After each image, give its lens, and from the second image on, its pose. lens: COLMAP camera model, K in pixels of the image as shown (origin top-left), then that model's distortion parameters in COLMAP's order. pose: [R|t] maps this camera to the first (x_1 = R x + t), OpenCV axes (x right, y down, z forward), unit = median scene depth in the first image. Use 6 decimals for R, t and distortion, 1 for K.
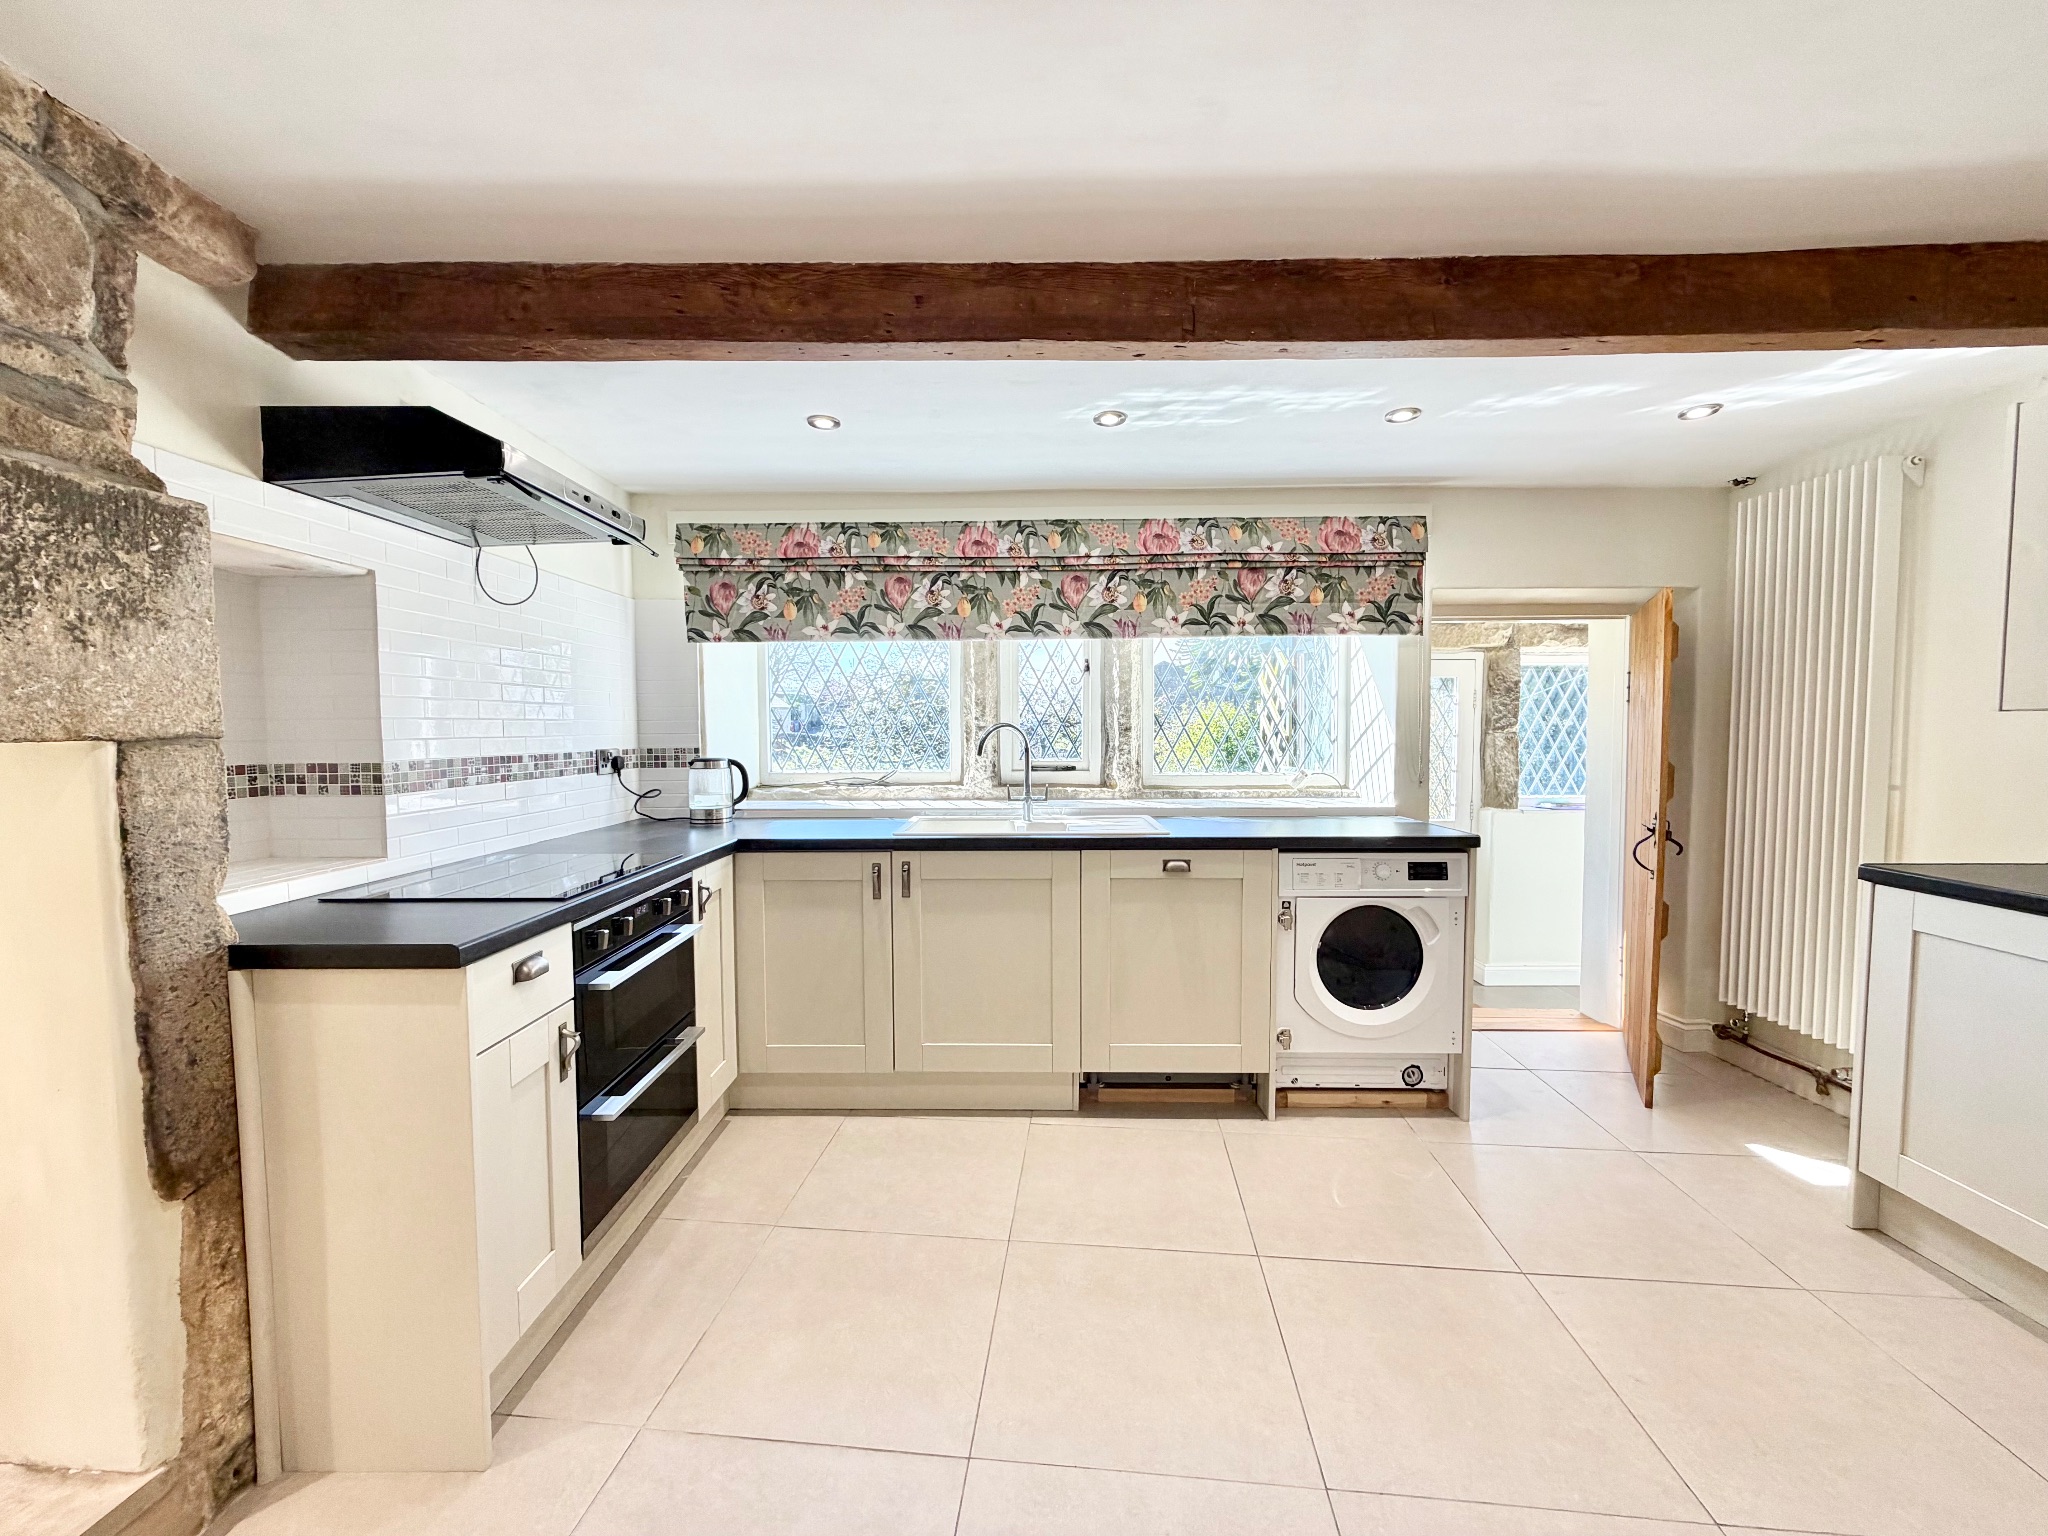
lens RADIAL K [[816.4, 0, 1012.5], [0, 816.4, 772.0], [0, 0, 1]] dist [-0.000337, 0.000095]
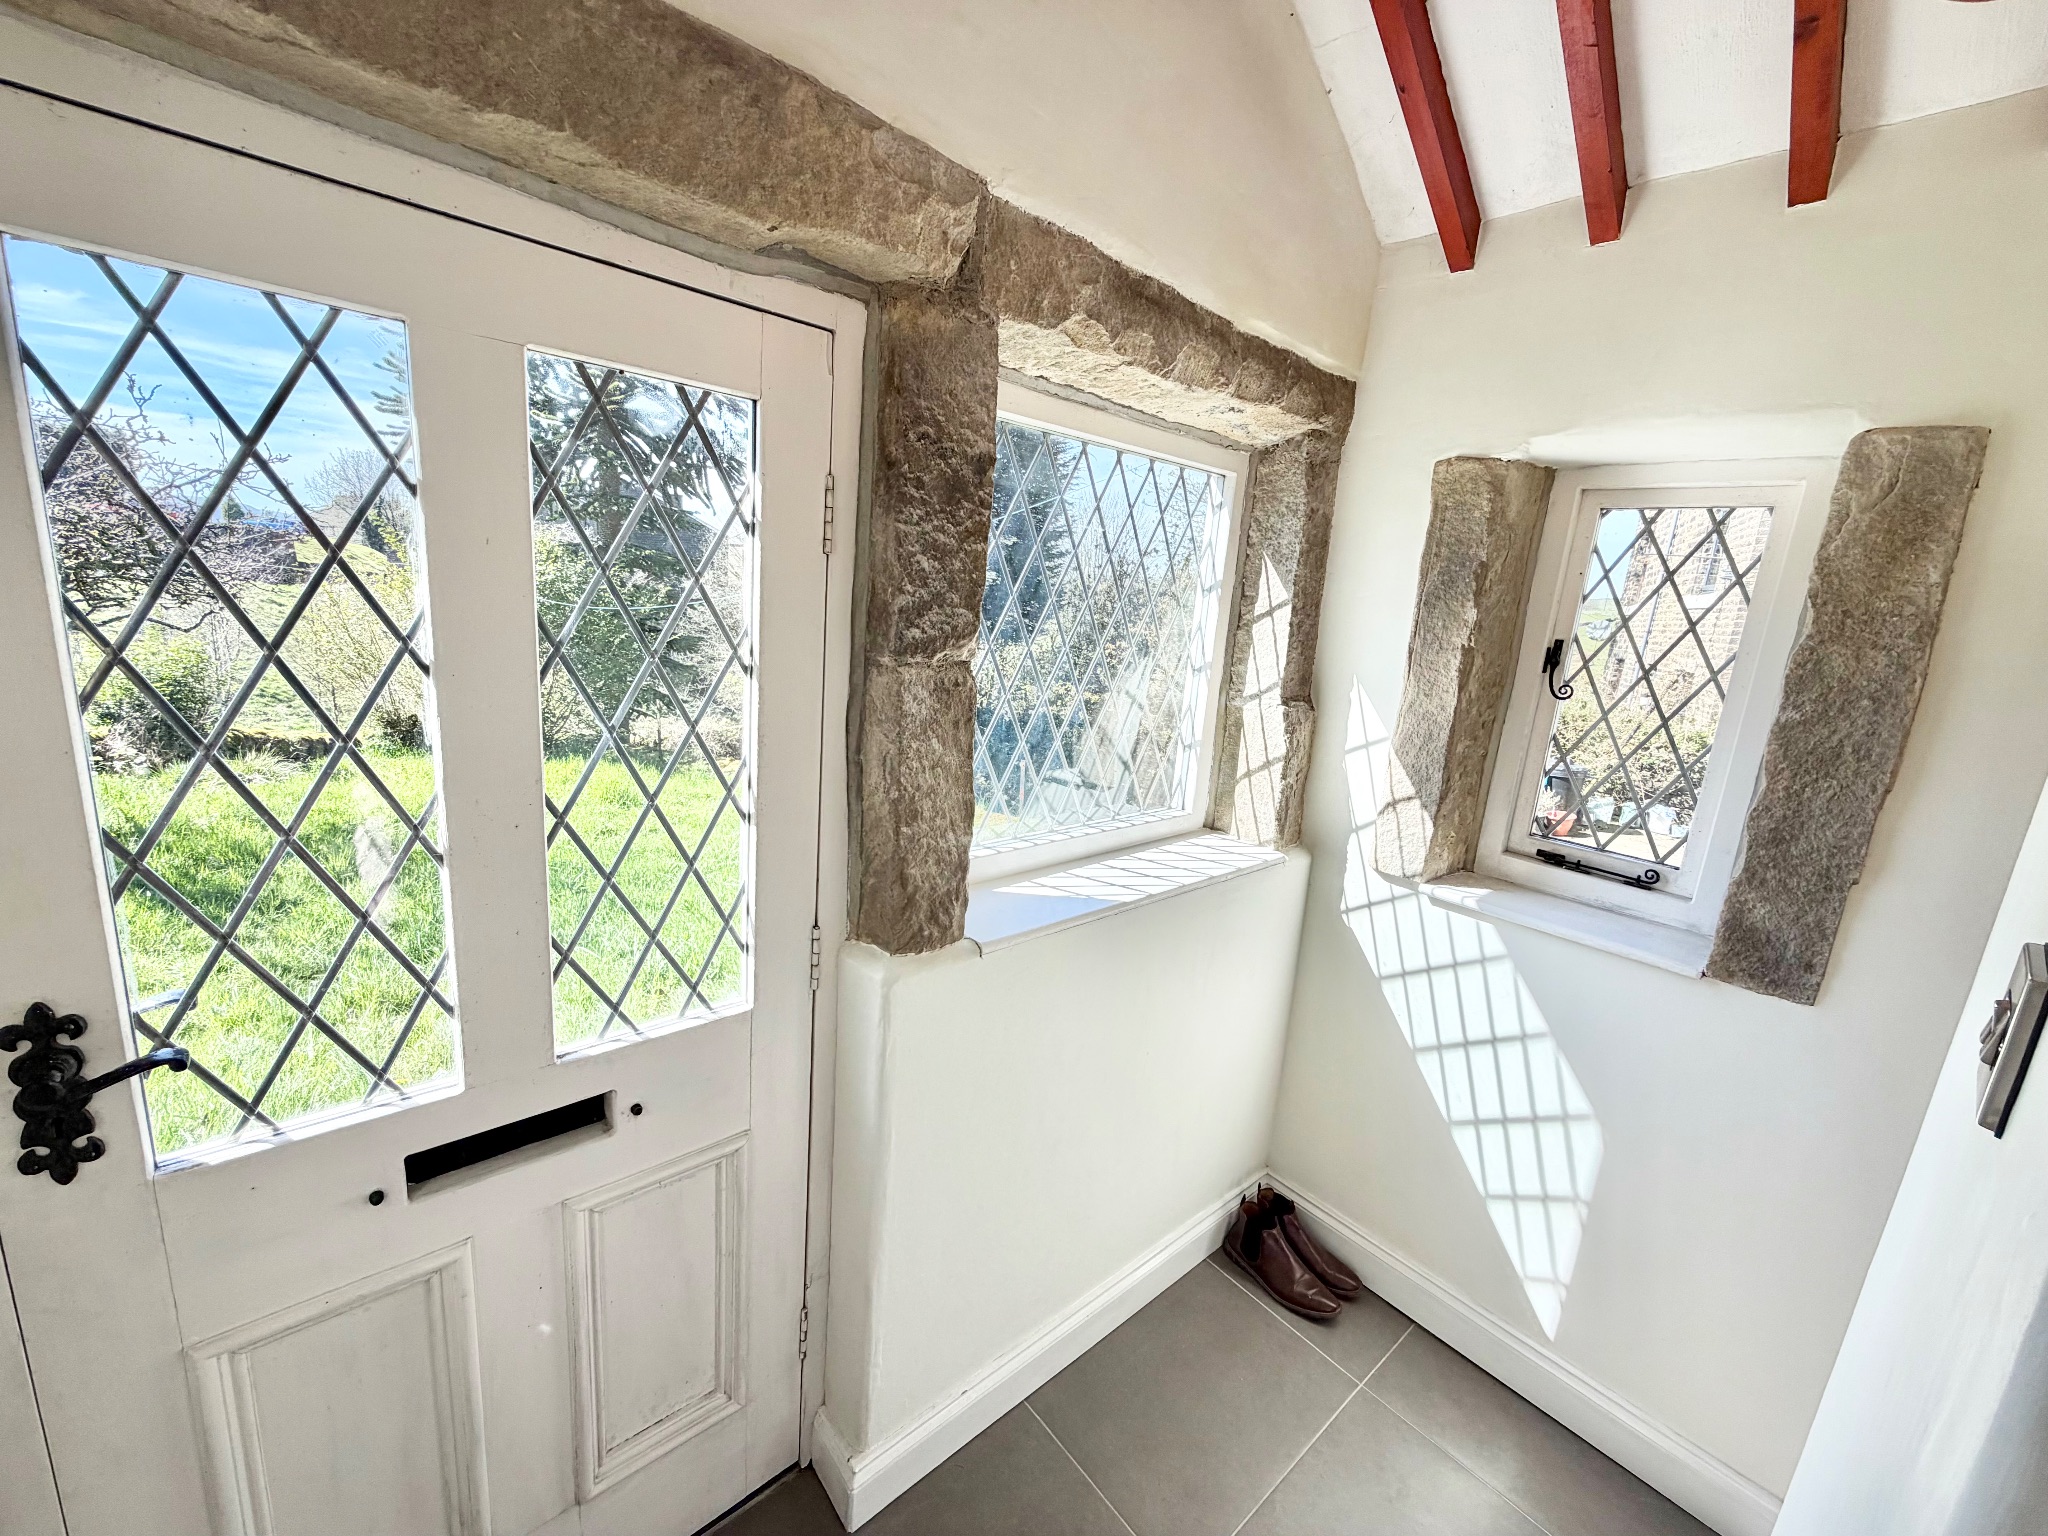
lens RADIAL K [[816.4, 0, 1016.3], [0, 816.4, 770.7], [0, 0, 1]] dist [-0.000337, 0.000095]
pose [[0.754390, -0.076805, 0.651918, 0.811174], [-0.045933, 0.984521, 0.169143, -0.106744], [-0.654818, -0.157545, 0.739184, 1.410588]]
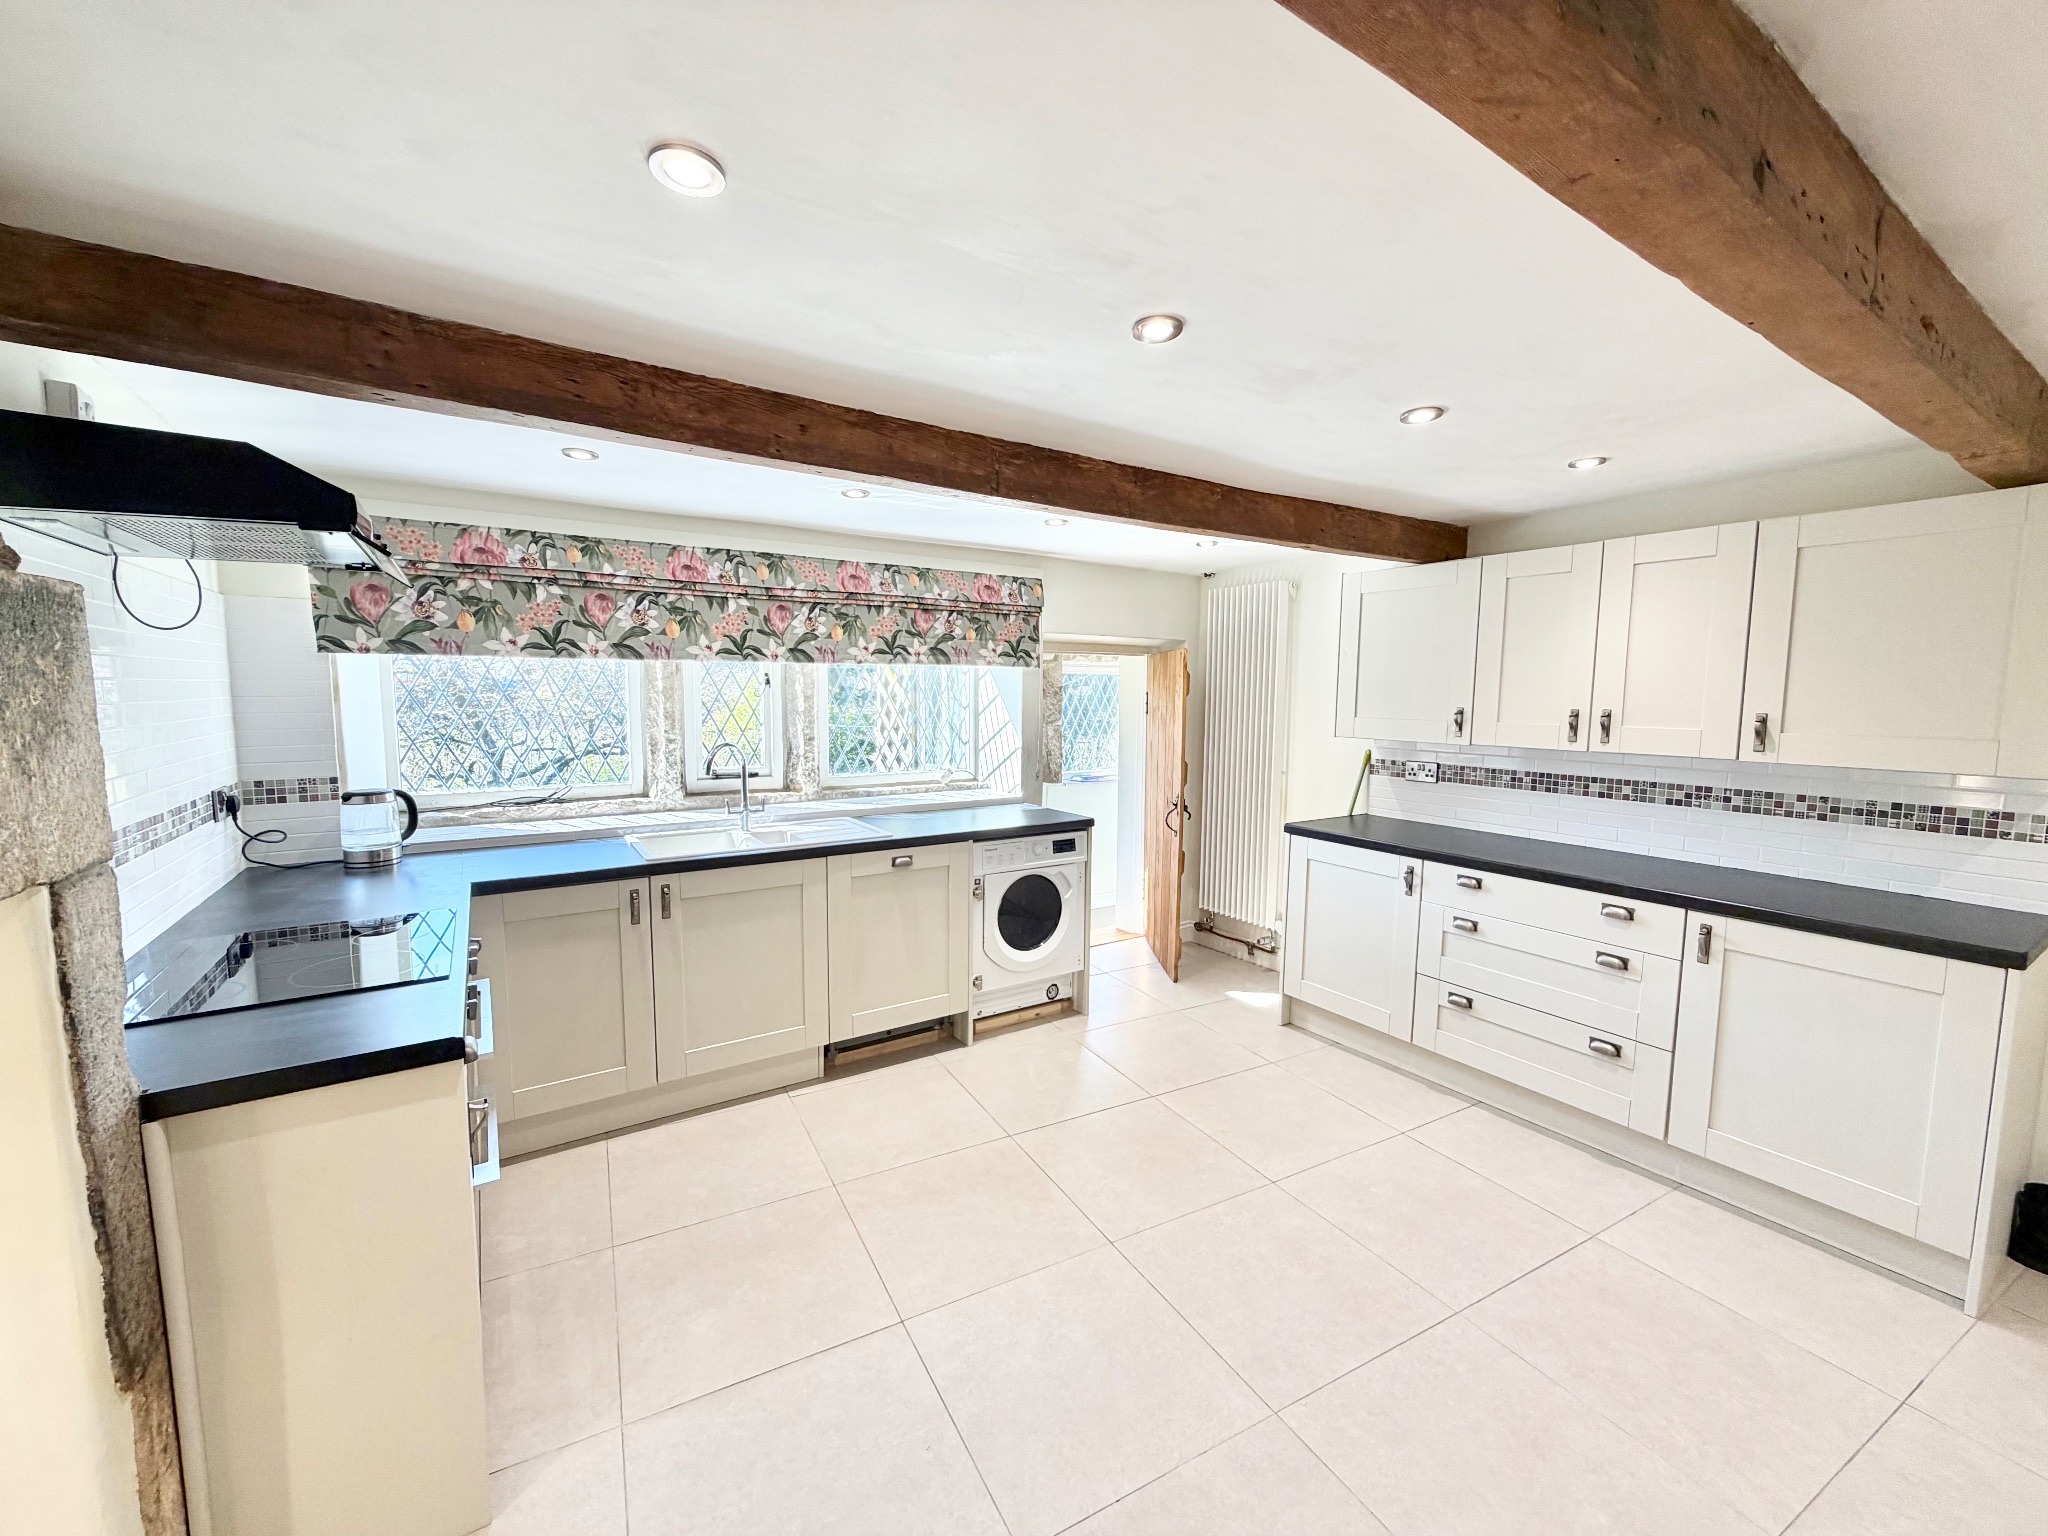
lens RADIAL K [[816.4, 0, 1017.1], [0, 816.4, 774.1], [0, 0, 1]] dist [-0.000337, 0.000095]
pose [[0.829993, -0.046821, 0.555806, -0.322515], [0.019494, 0.998297, 0.054986, -0.078044], [-0.557433, -0.034803, 0.829492, -0.110840]]
